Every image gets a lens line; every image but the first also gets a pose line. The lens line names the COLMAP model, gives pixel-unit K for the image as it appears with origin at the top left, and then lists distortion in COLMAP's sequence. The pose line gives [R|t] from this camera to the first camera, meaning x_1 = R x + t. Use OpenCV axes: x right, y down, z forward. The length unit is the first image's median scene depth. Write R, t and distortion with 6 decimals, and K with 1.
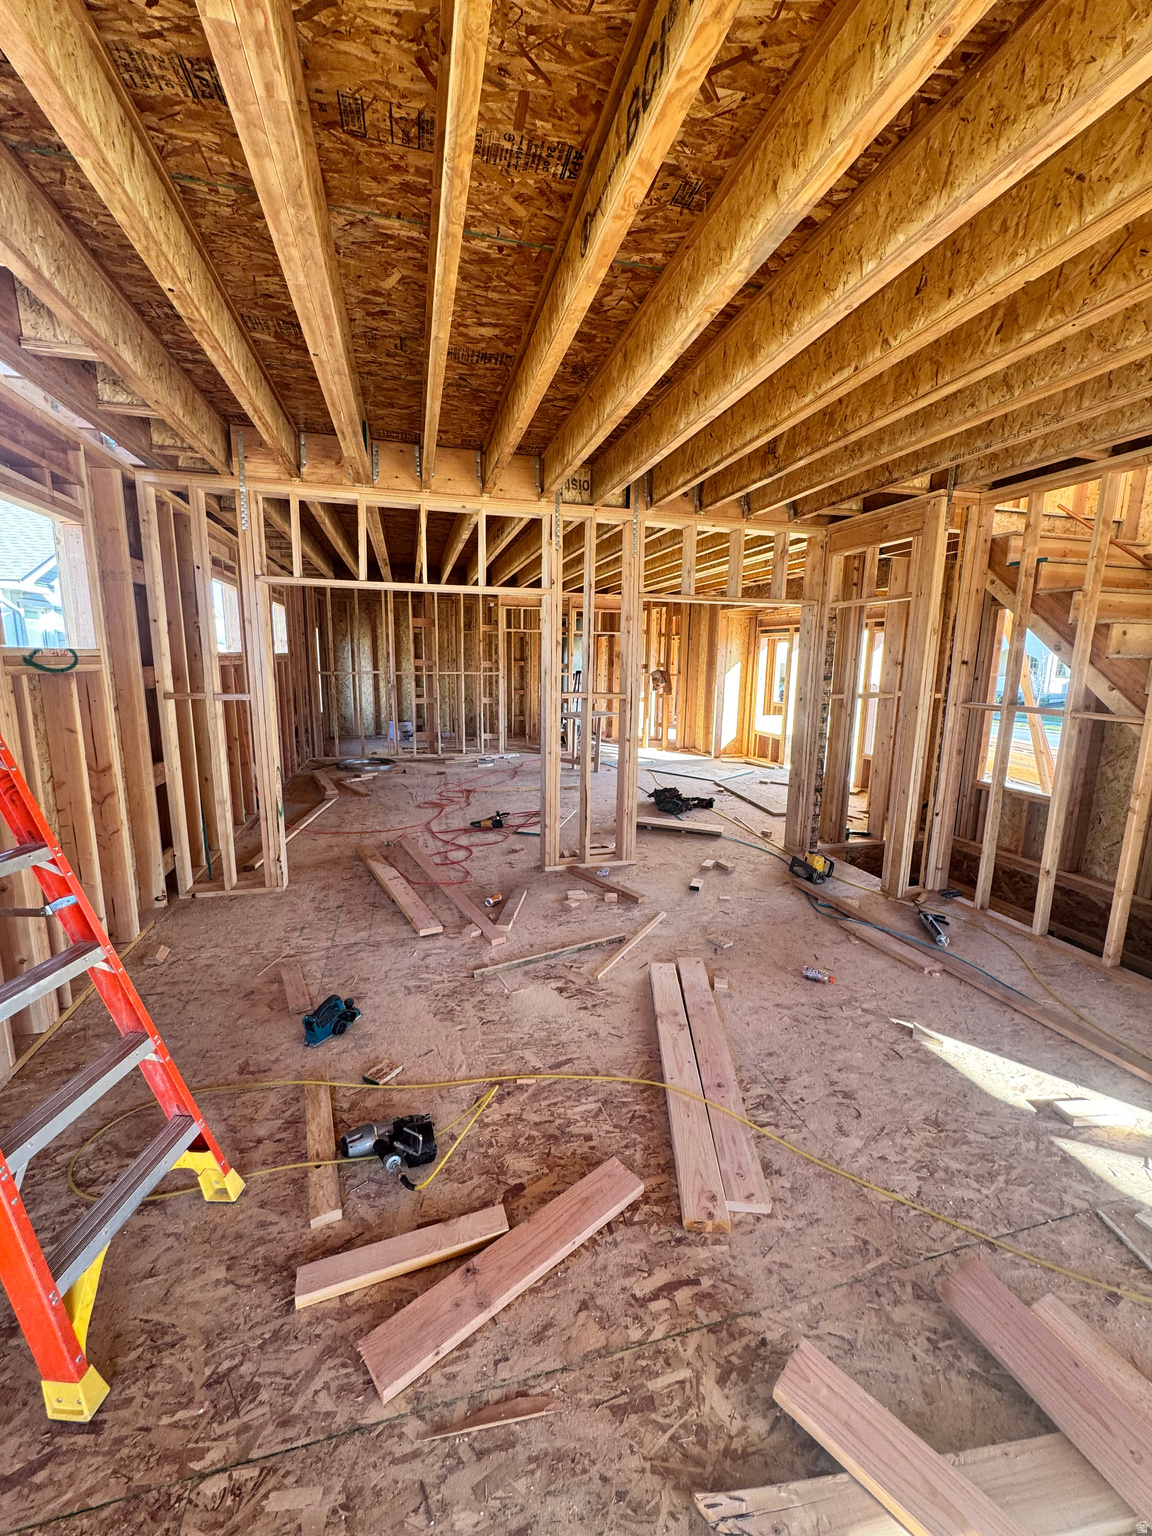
lens RADIAL K [[607.4, 0, 575.5], [0, 607.4, 769.4], [0, 0, 1]] dist [0.000320, 0.000157]
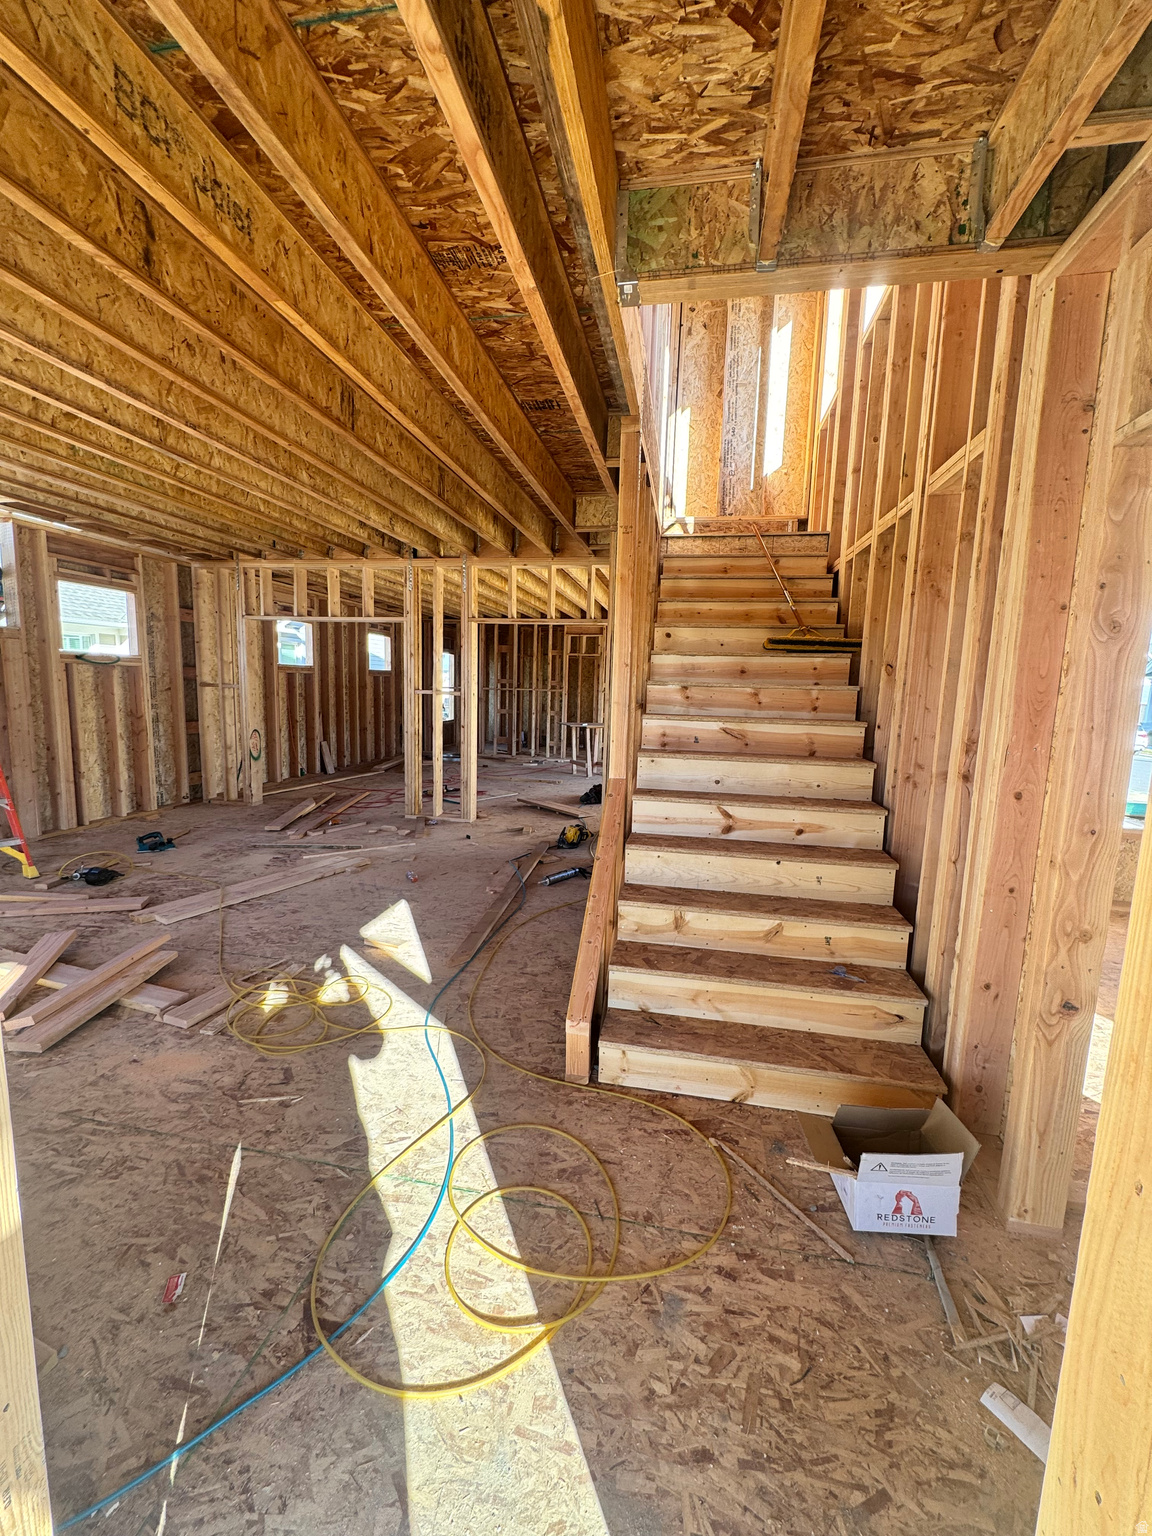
lens RADIAL K [[607.4, 0, 576.2], [0, 607.4, 767.3], [0, 0, 1]] dist [0.000320, 0.000157]
pose [[0.897823, 0.070827, -0.434624, 1.002661], [-0.095722, 0.994770, -0.035627, 0.072399], [0.429827, 0.073590, 0.899907, -0.101748]]
